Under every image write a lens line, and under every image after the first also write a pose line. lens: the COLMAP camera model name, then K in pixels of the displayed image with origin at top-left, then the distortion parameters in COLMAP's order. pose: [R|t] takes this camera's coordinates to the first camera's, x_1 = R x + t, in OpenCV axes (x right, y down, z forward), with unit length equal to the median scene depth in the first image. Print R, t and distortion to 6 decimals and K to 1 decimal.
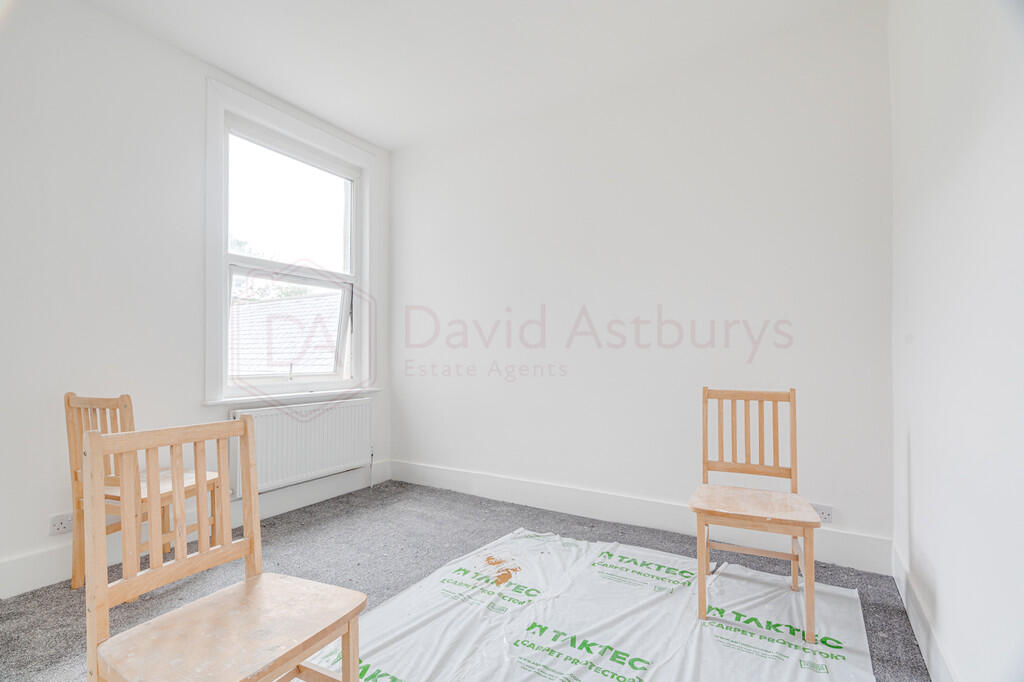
lens RADIAL K [[495.4, 0, 512.0], [0, 495.4, 341.0], [0, 0, 1]] dist [0.004052, 0.000698]
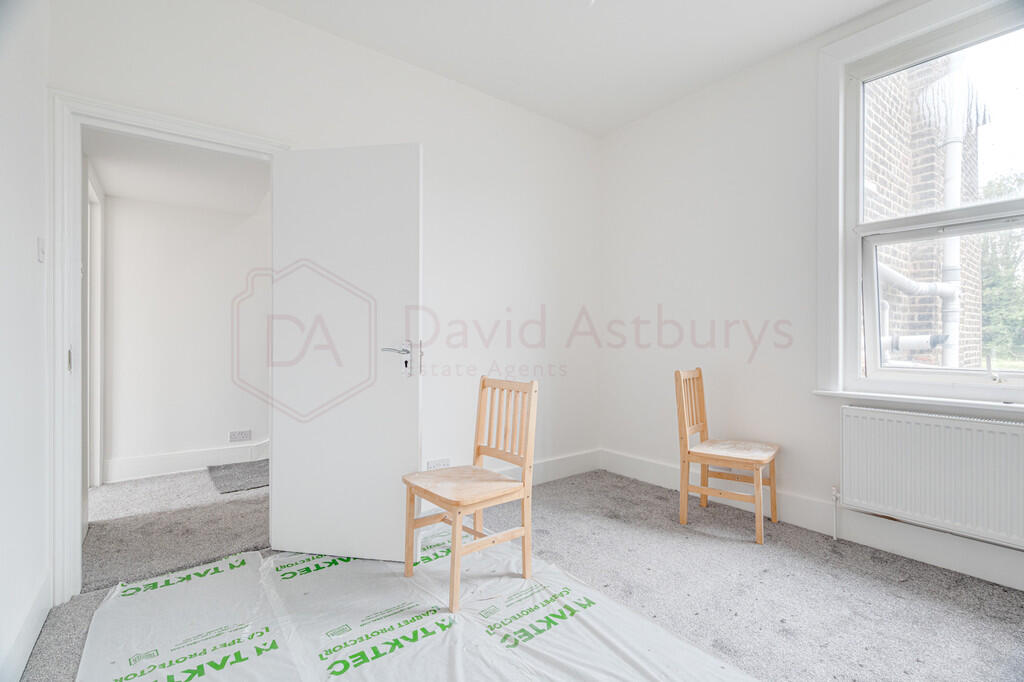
lens RADIAL K [[495.4, 0, 512.0], [0, 495.4, 341.0], [0, 0, 1]] dist [0.004052, 0.000698]
pose [[-0.398851, 0.003846, -0.917008, 0.755383], [0.025832, 0.999641, -0.007043, 0.025910], [0.916652, -0.026497, -0.398808, 1.288053]]
